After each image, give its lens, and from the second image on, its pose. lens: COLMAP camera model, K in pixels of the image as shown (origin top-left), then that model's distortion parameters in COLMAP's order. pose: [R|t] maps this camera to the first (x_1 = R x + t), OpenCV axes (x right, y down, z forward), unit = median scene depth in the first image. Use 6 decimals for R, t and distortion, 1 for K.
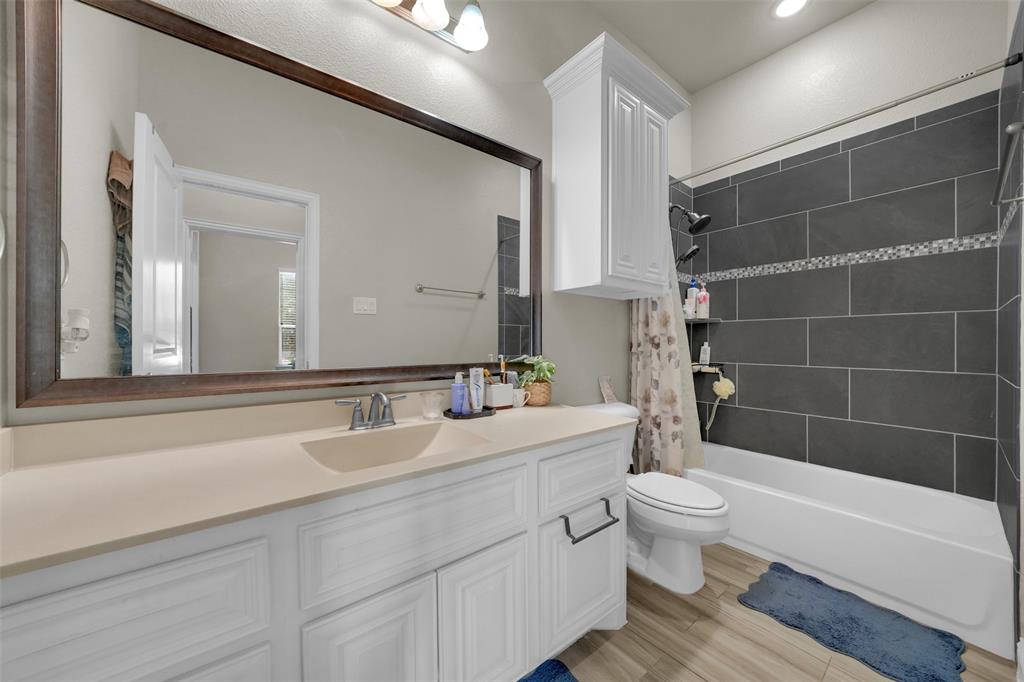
lens RADIAL K [[359.2, 0, 510.5], [0, 359.2, 345.1], [0, 0, 1]] dist [-0.001810, -0.000018]
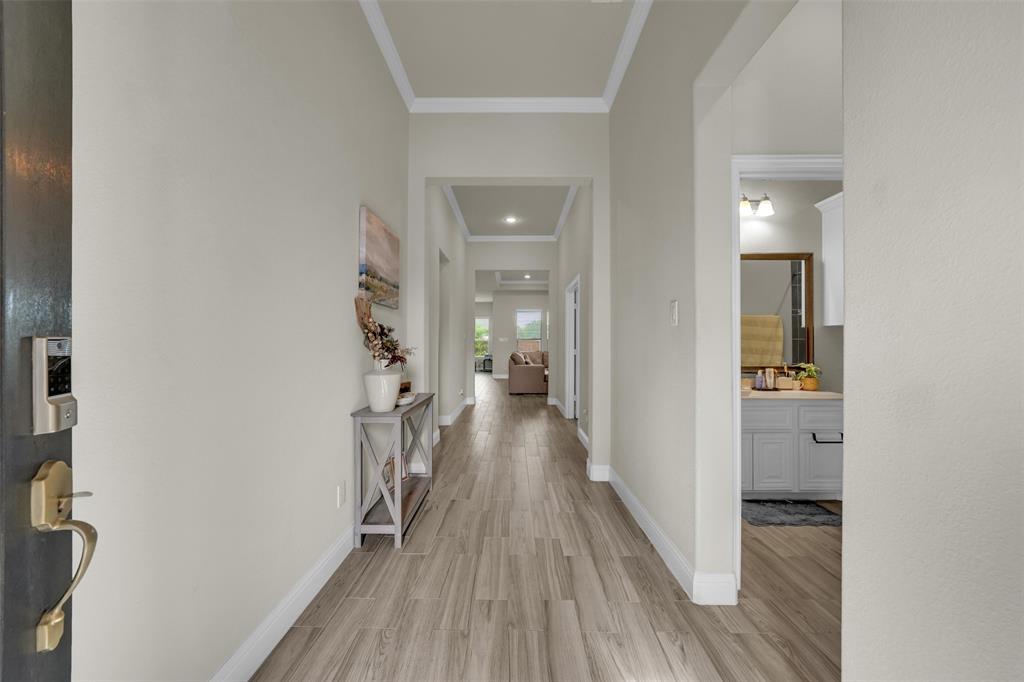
lens RADIAL K [[399.2, 0, 518.5], [0, 399.2, 343.9], [0, 0, 1]] dist [-0.000335, 0.000124]
pose [[0.781915, -0.005532, -0.623360, 0.193311], [0.000379, 0.999965, -0.008399, -0.055330], [0.623384, 0.006332, 0.781890, -1.573443]]
